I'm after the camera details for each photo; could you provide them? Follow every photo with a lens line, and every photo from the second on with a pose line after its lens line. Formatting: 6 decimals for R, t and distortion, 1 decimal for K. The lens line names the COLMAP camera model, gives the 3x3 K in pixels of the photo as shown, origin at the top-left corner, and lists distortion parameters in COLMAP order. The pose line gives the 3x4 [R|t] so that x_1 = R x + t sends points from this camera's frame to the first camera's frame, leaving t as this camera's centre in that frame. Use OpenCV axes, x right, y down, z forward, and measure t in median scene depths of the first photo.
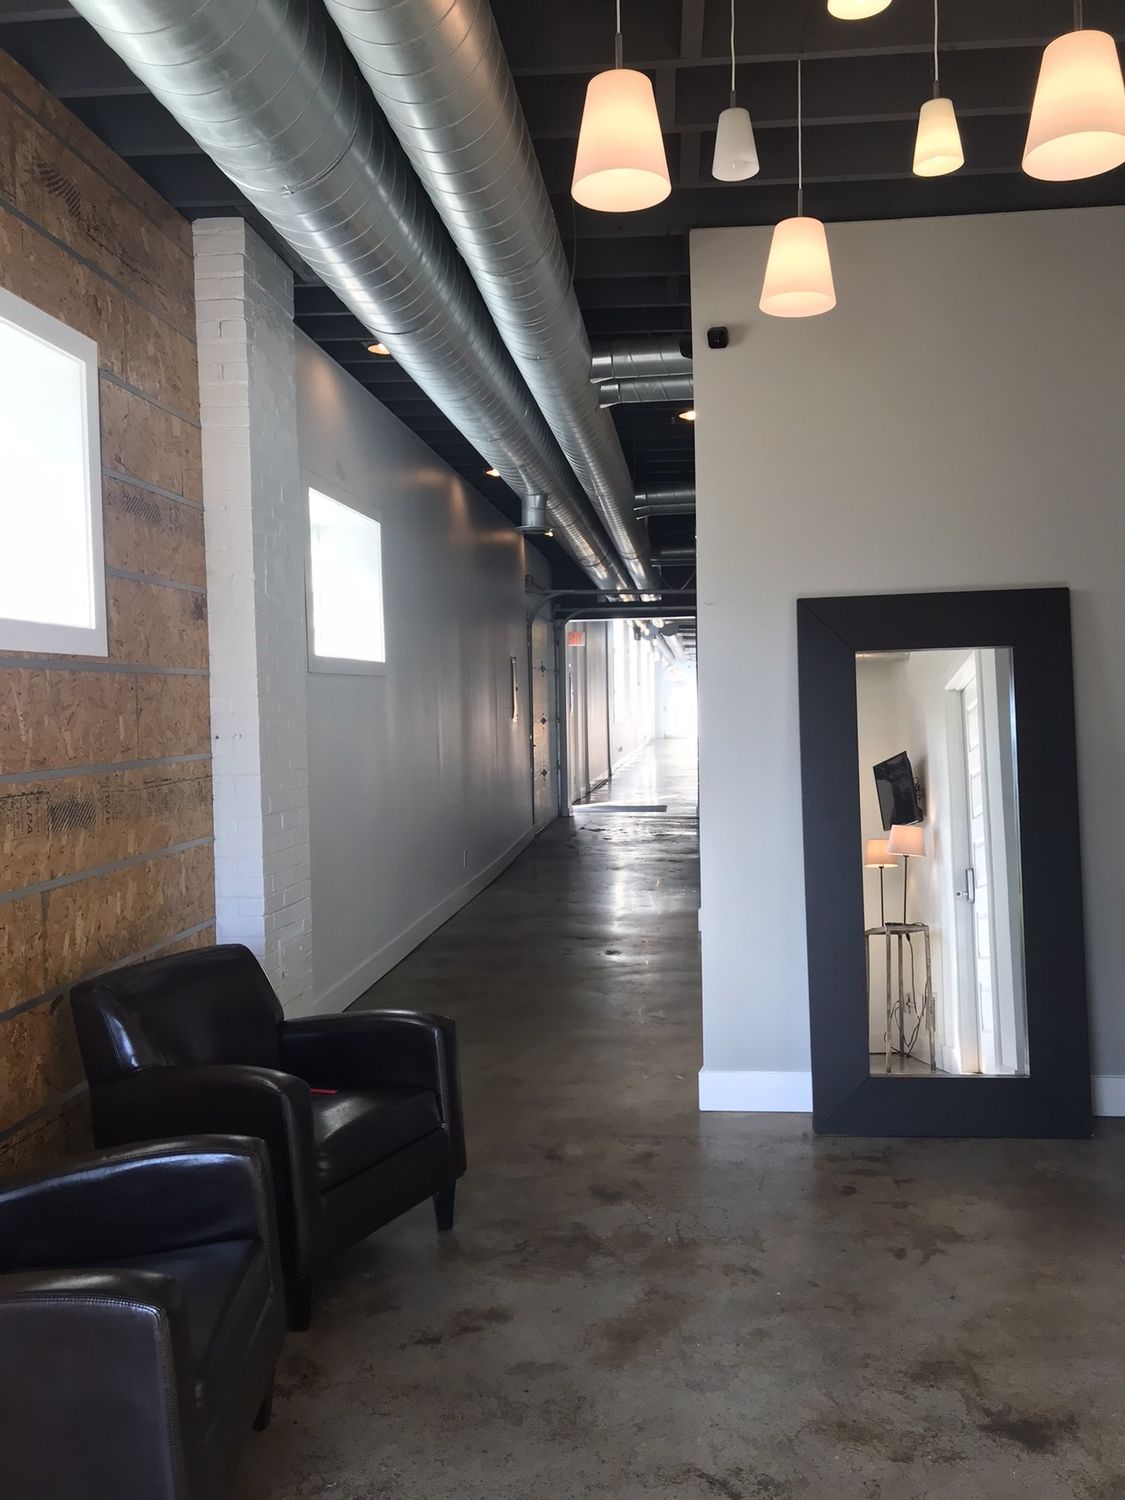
lens RADIAL K [[1270.5, 0, 562.5], [0, 1270.5, 750.0], [0, 0, 1]] dist [0.000114, 0.001418]
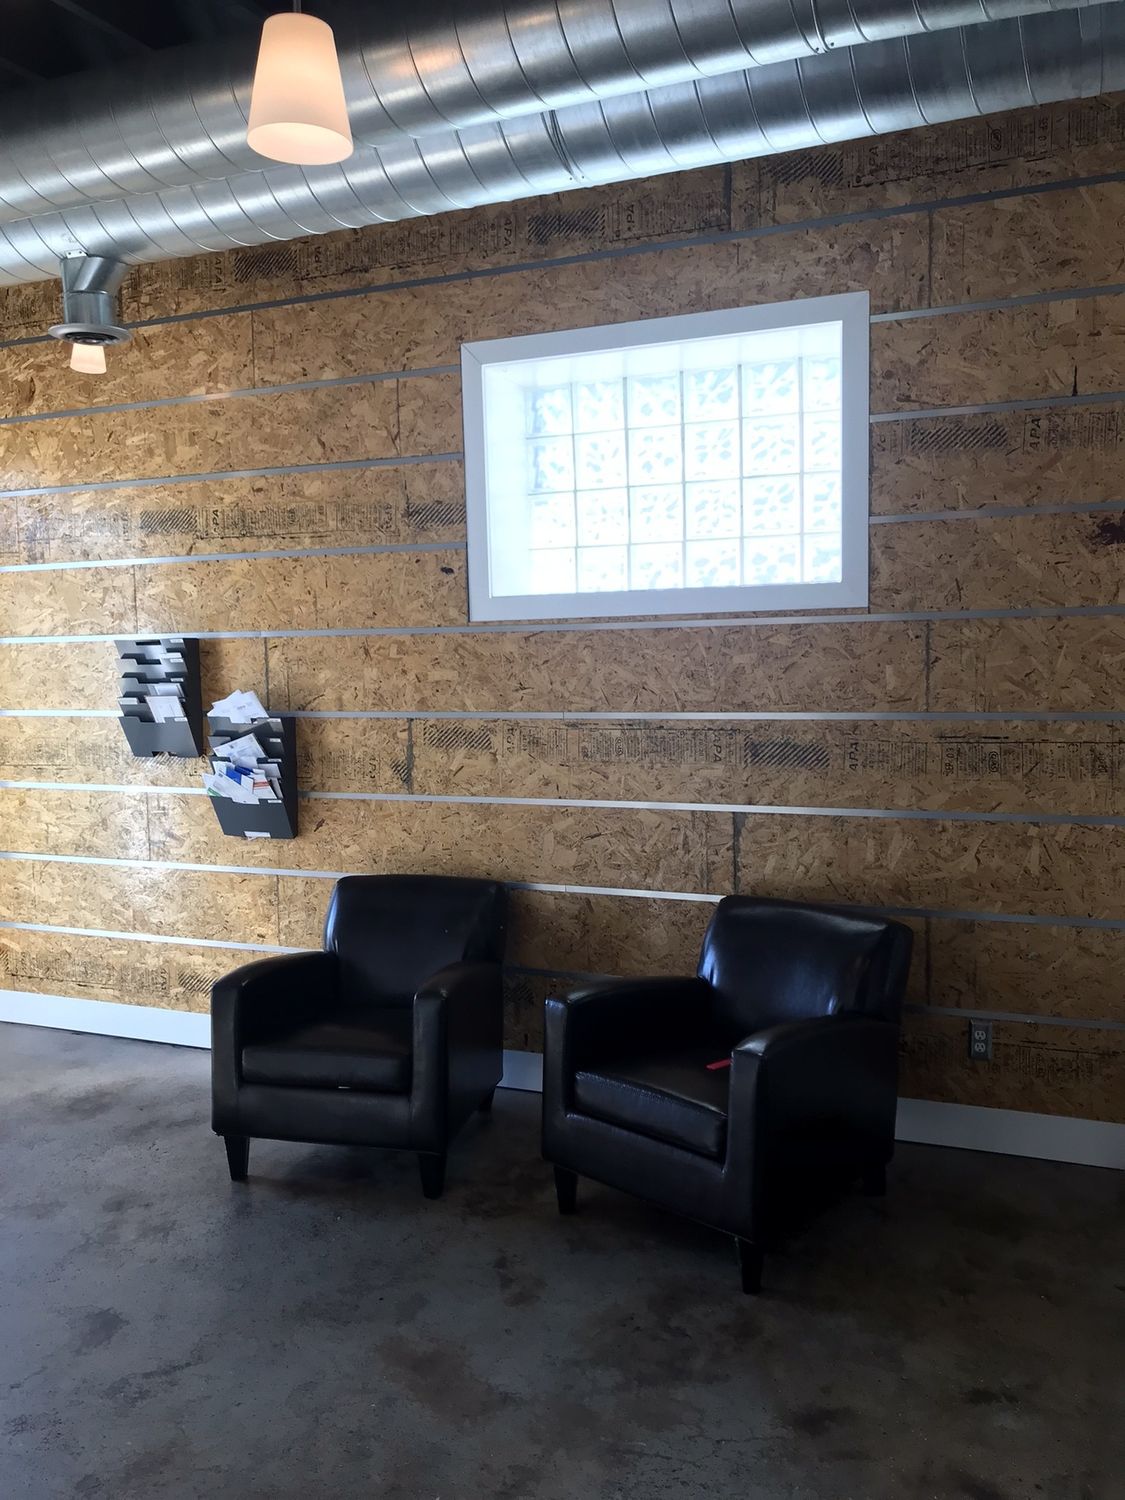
lens RADIAL K [[1222.1, 0, 562.5], [0, 1222.1, 750.0], [0, 0, 1]] dist [0.001627, 0.003279]
pose [[-0.288457, 0.110099, -0.951142, 0.756089], [-0.011973, 0.992875, 0.118561, -0.085198], [0.957418, 0.045588, -0.285083, 1.220350]]
